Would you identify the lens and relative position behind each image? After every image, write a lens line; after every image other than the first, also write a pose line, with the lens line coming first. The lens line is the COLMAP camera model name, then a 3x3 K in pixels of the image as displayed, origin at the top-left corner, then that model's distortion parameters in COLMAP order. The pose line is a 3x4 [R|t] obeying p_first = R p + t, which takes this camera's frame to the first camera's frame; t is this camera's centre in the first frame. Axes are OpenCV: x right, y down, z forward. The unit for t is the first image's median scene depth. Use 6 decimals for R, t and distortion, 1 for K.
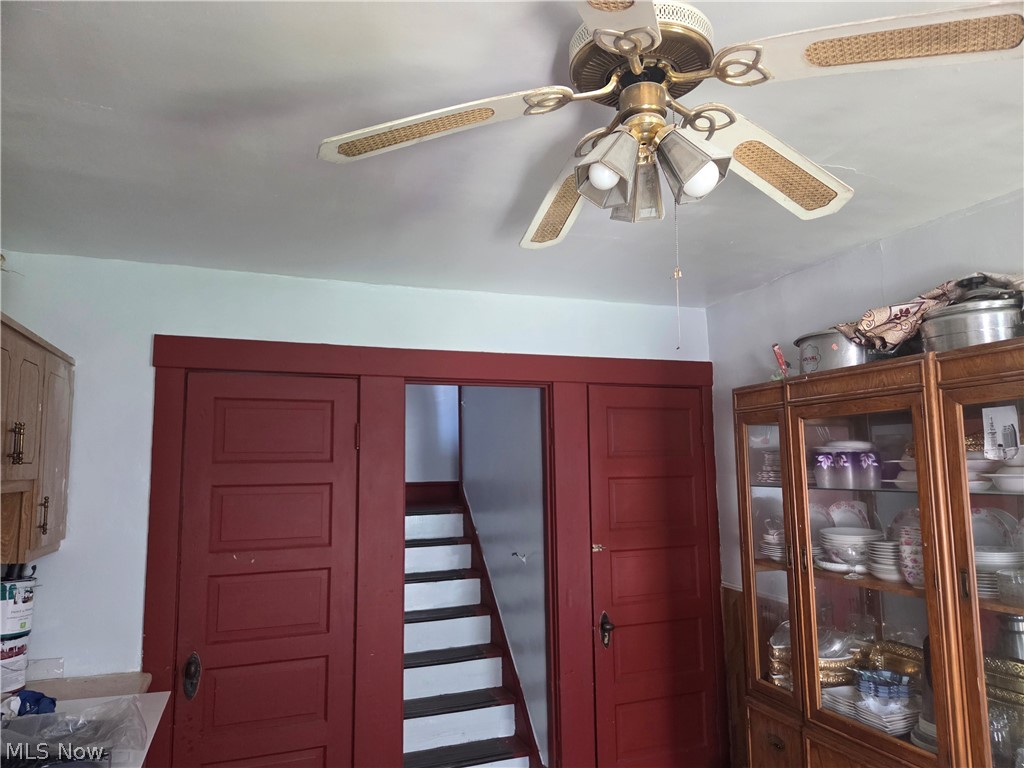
lens RADIAL K [[696.8, 0, 512.0], [0, 696.8, 384.0], [0, 0, 1]] dist [0.073693, -0.082127]
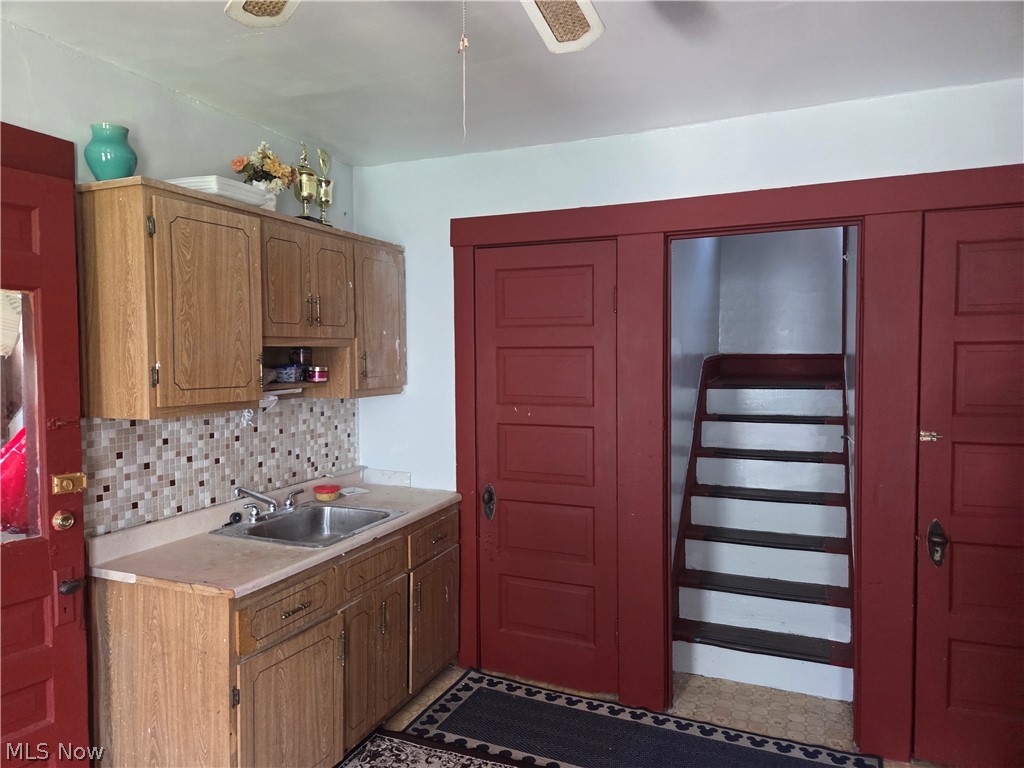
lens RADIAL K [[696.8, 0, 512.0], [0, 696.8, 384.0], [0, 0, 1]] dist [0.073693, -0.082127]
pose [[0.712043, 0.038655, -0.701071, 0.361455], [0.079387, 0.987648, 0.135086, 0.047686], [0.697633, -0.151843, 0.700180, 0.195165]]
